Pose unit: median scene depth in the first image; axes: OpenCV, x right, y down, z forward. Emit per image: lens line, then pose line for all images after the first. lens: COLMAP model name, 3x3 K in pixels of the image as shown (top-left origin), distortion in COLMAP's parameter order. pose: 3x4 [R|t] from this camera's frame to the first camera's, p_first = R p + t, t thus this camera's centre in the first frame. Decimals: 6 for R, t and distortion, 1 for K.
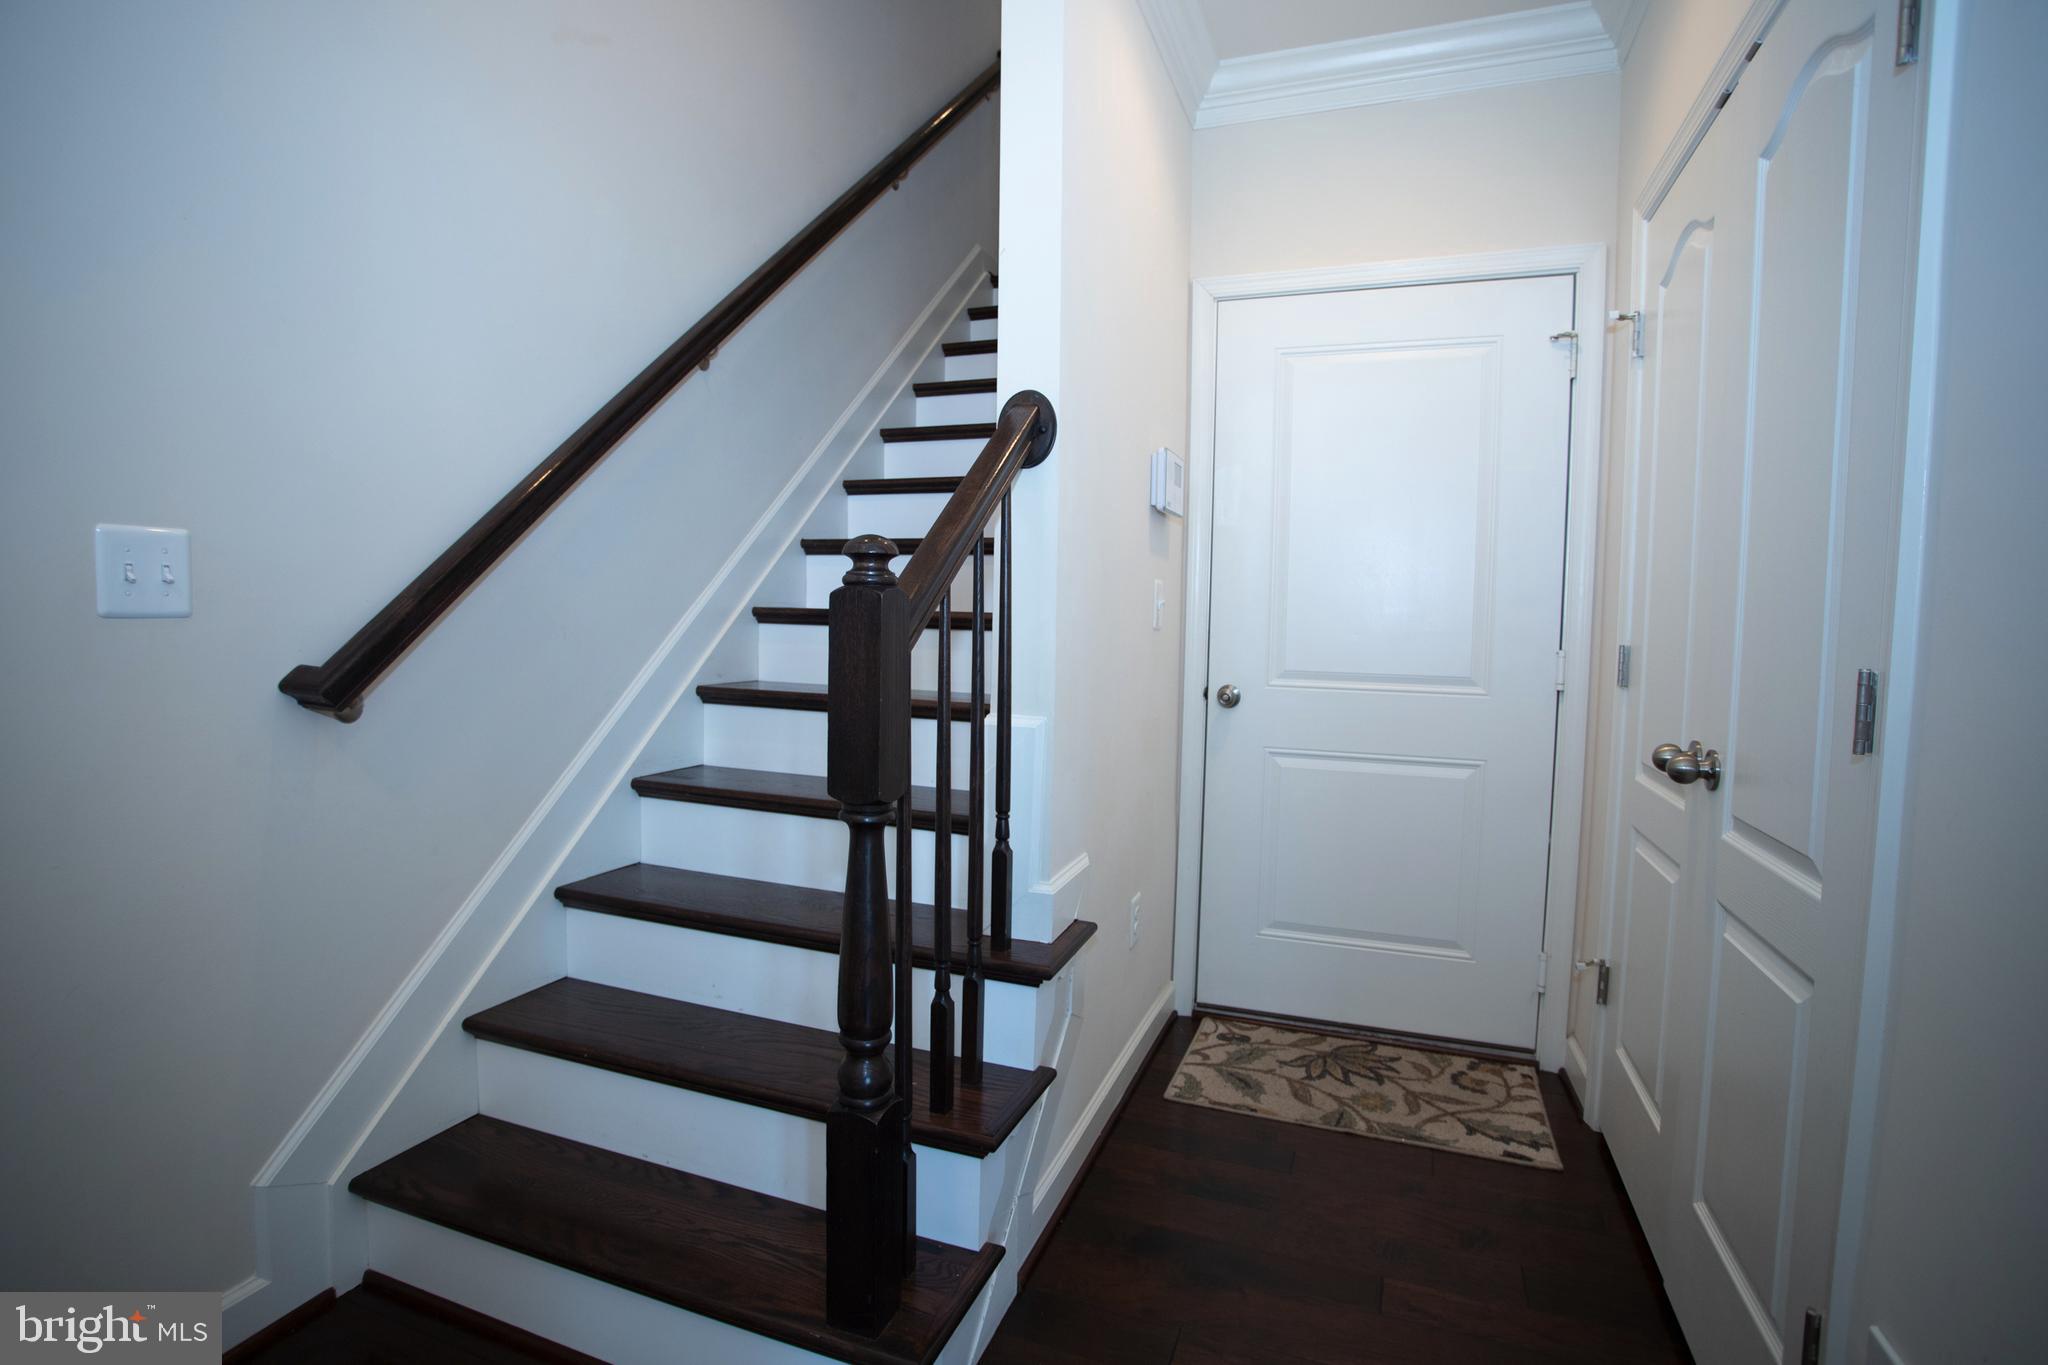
lens RADIAL K [[1000.7, 0, 1014.8], [0, 1000.7, 673.7], [0, 0, 1]] dist [-0.088438, 0.048912]
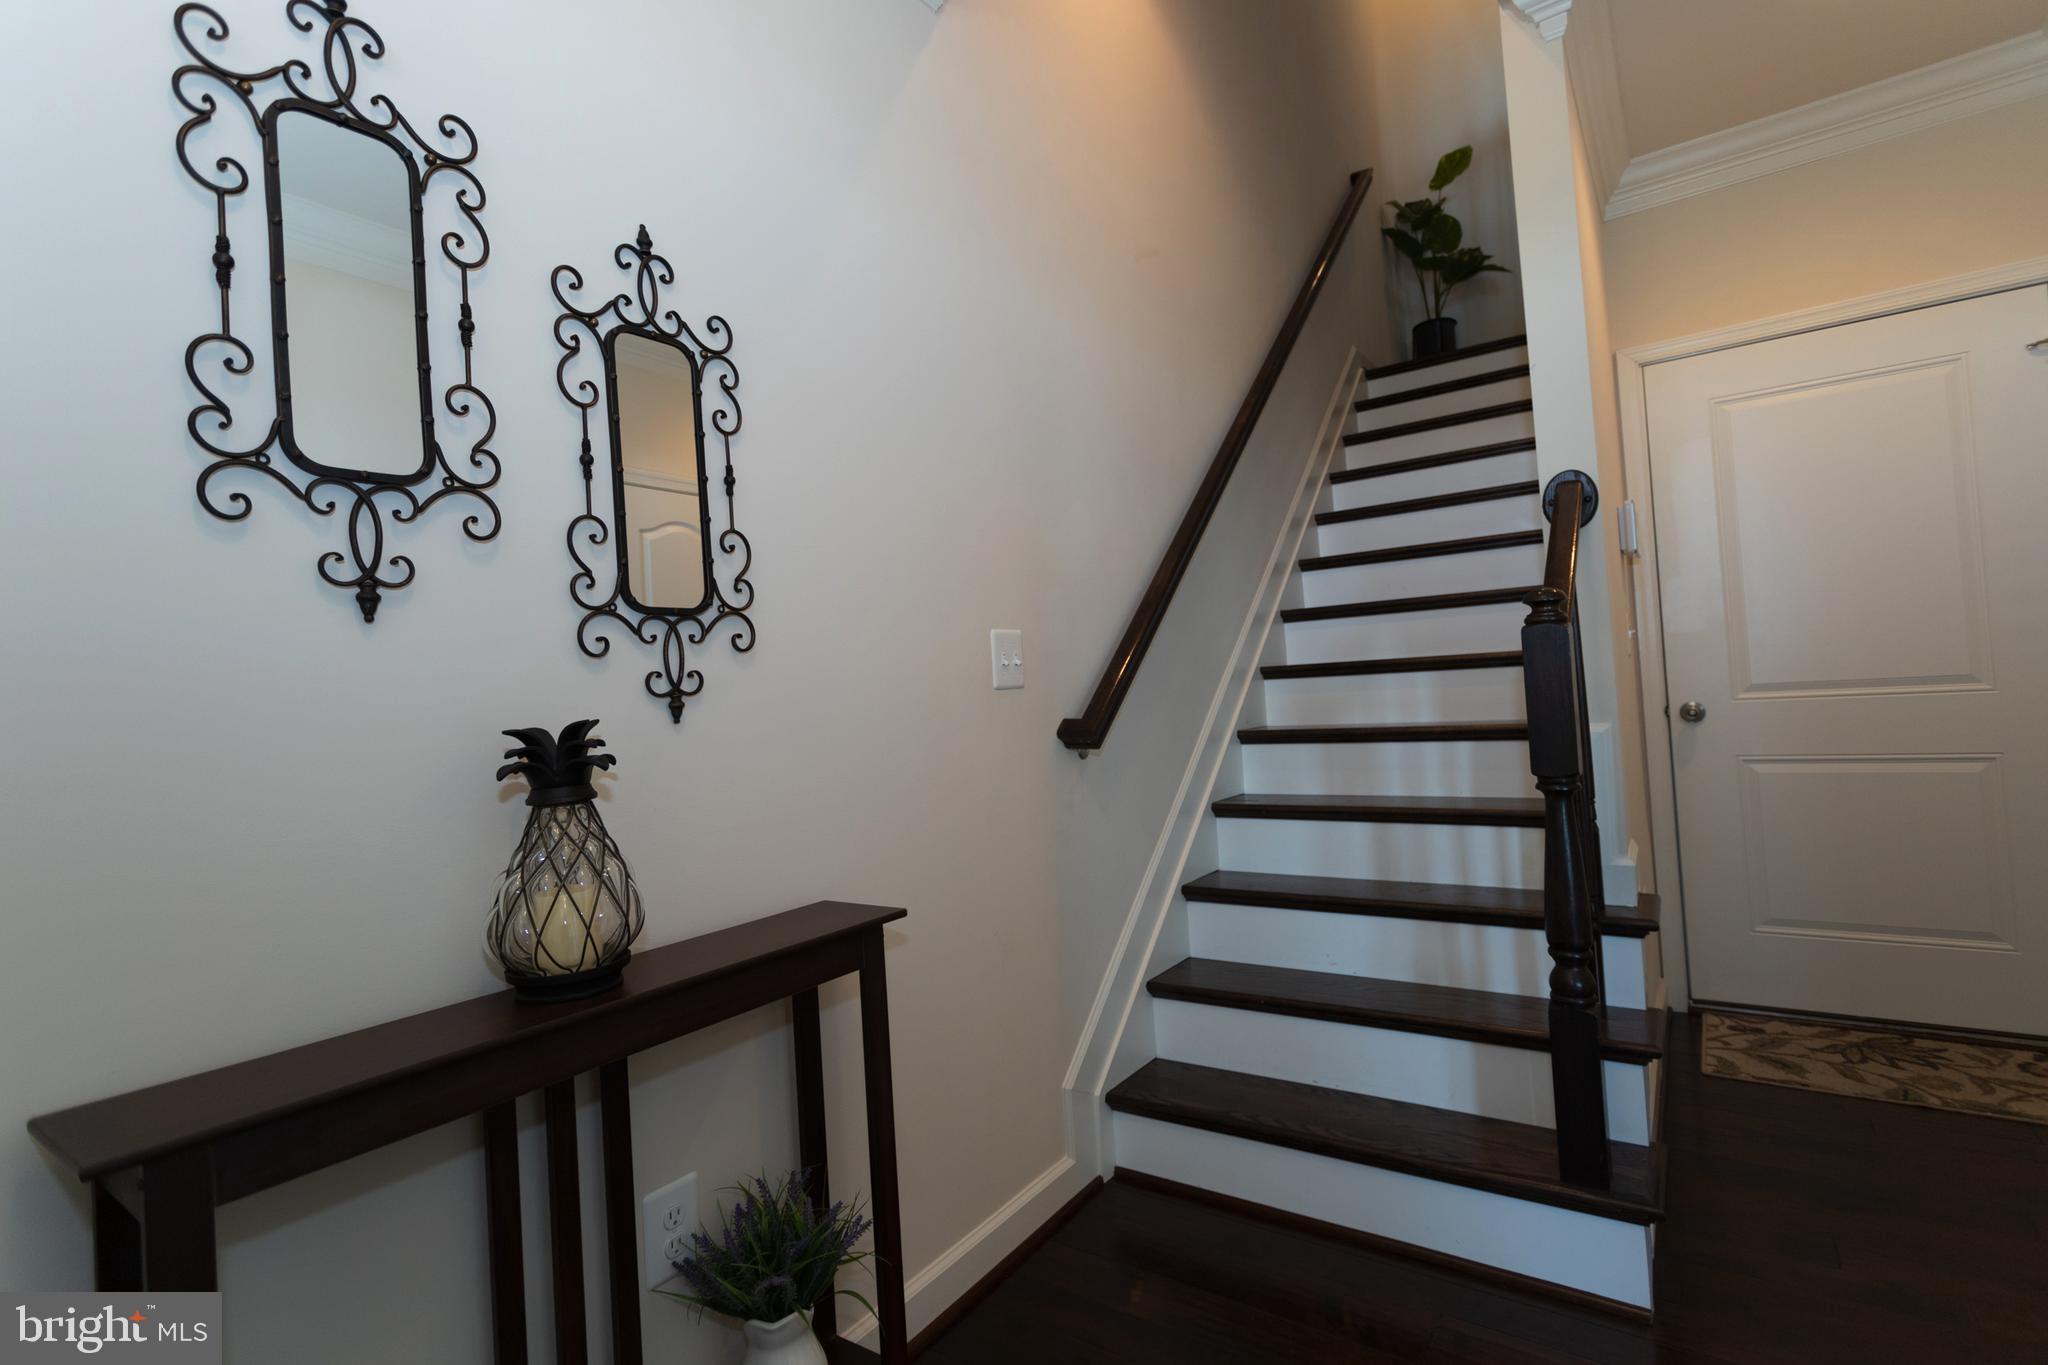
lens RADIAL K [[968.8, 0, 1021.7], [0, 968.8, 671.4], [0, 0, 1]] dist [0.003136, 0.000772]
pose [[0.966911, -0.083561, -0.241041, -0.282519], [0.064180, 0.994123, -0.087179, 0.027661], [0.246909, 0.068824, 0.966591, -0.269571]]
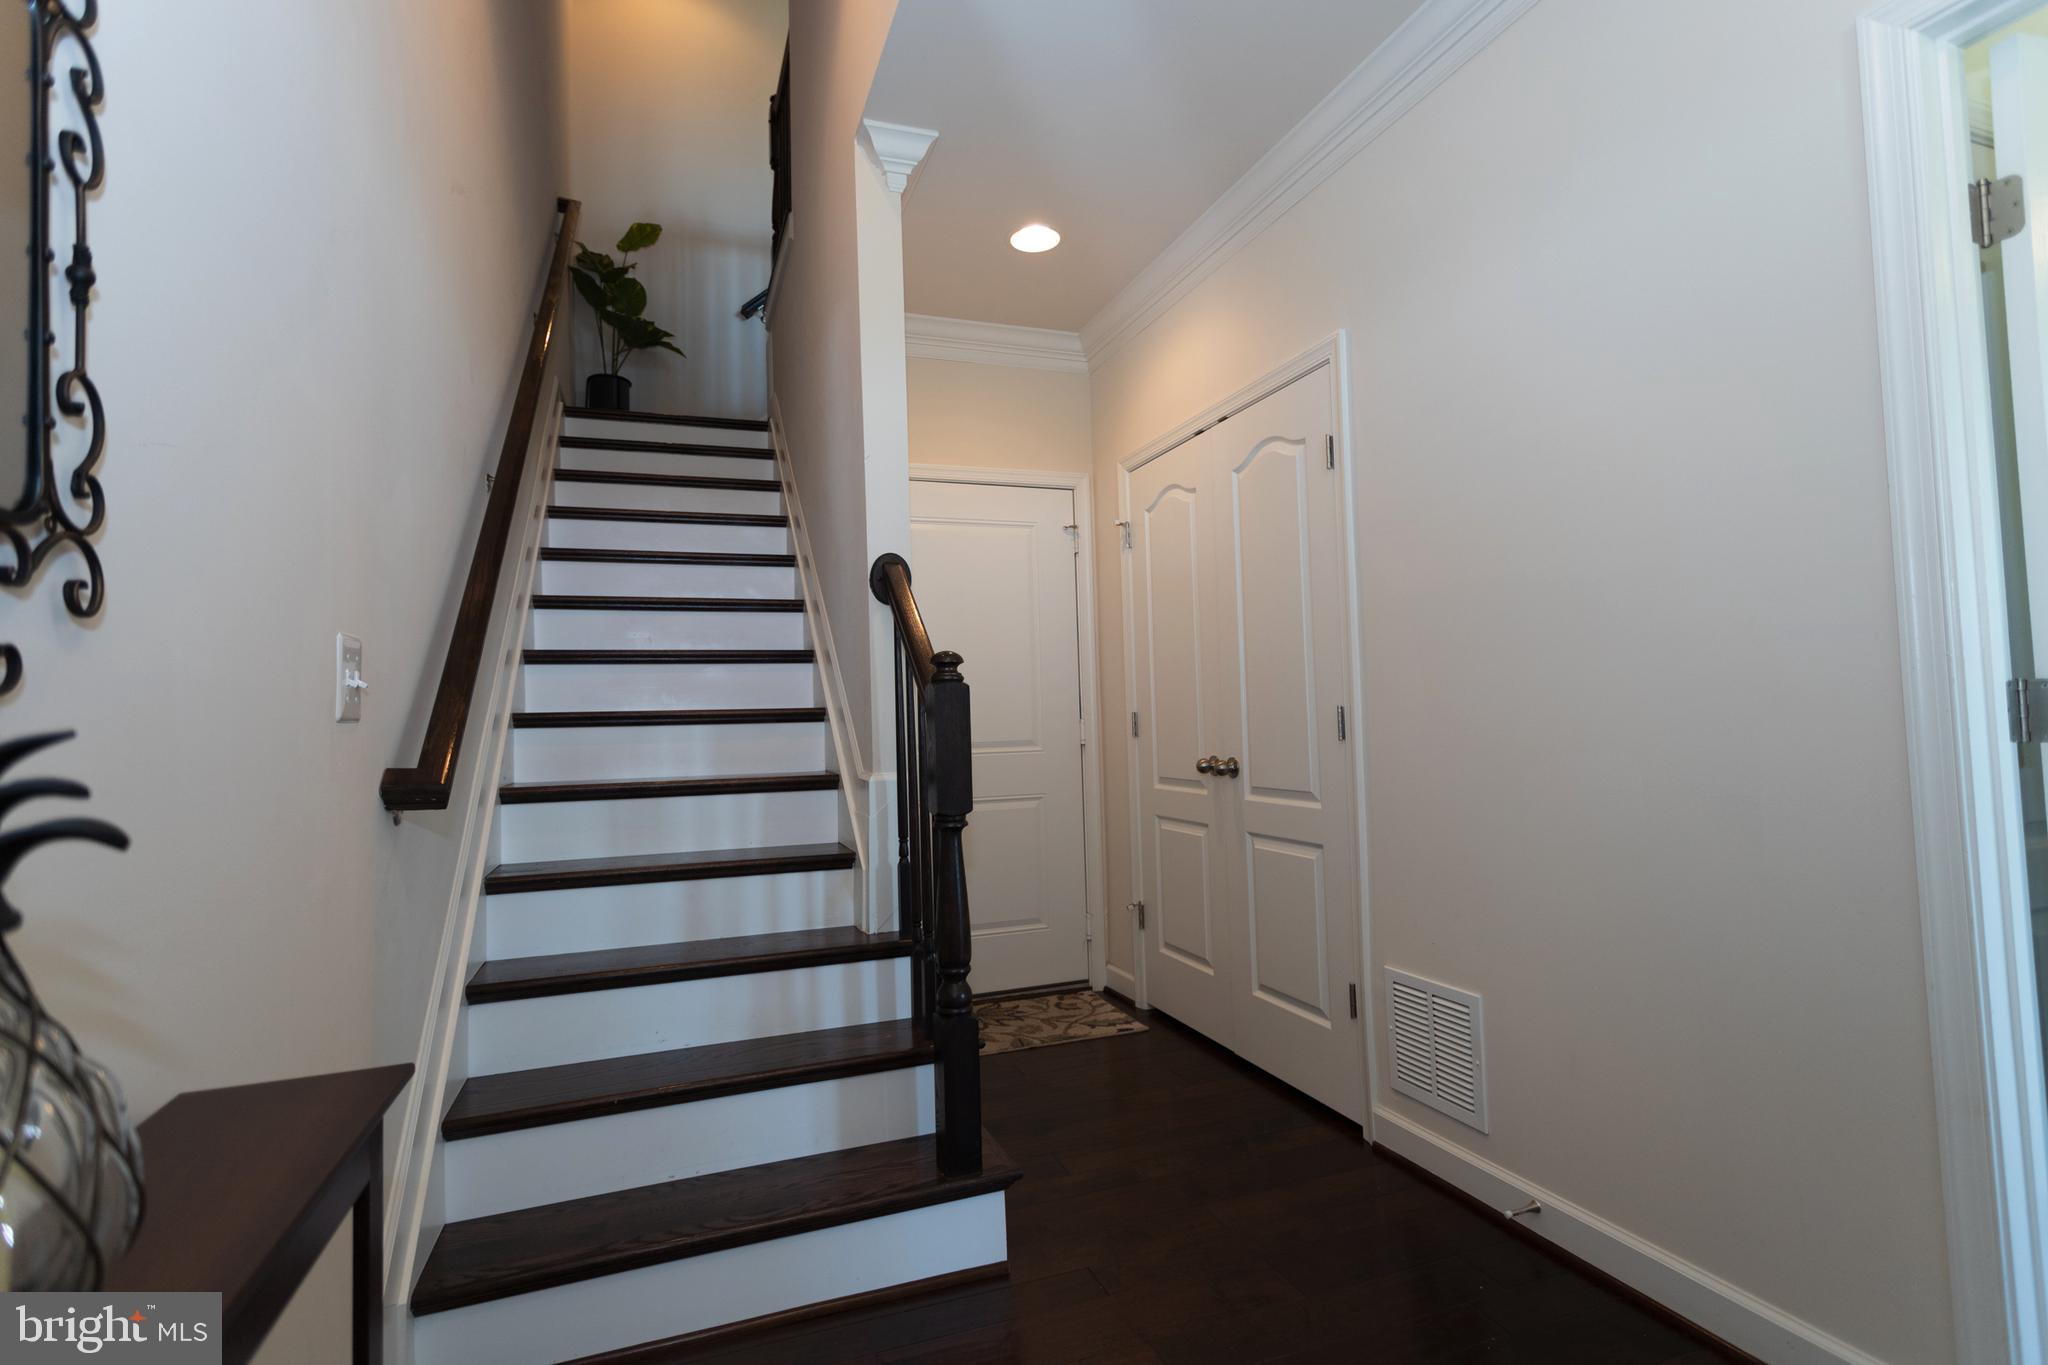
lens RADIAL K [[968.8, 0, 1021.7], [0, 968.8, 671.4], [0, 0, 1]] dist [0.003136, 0.000772]
pose [[0.754084, -0.009656, 0.656707, -0.576949], [0.081328, 0.993569, -0.078778, 0.015991], [-0.651723, 0.112814, 0.750020, -0.144369]]
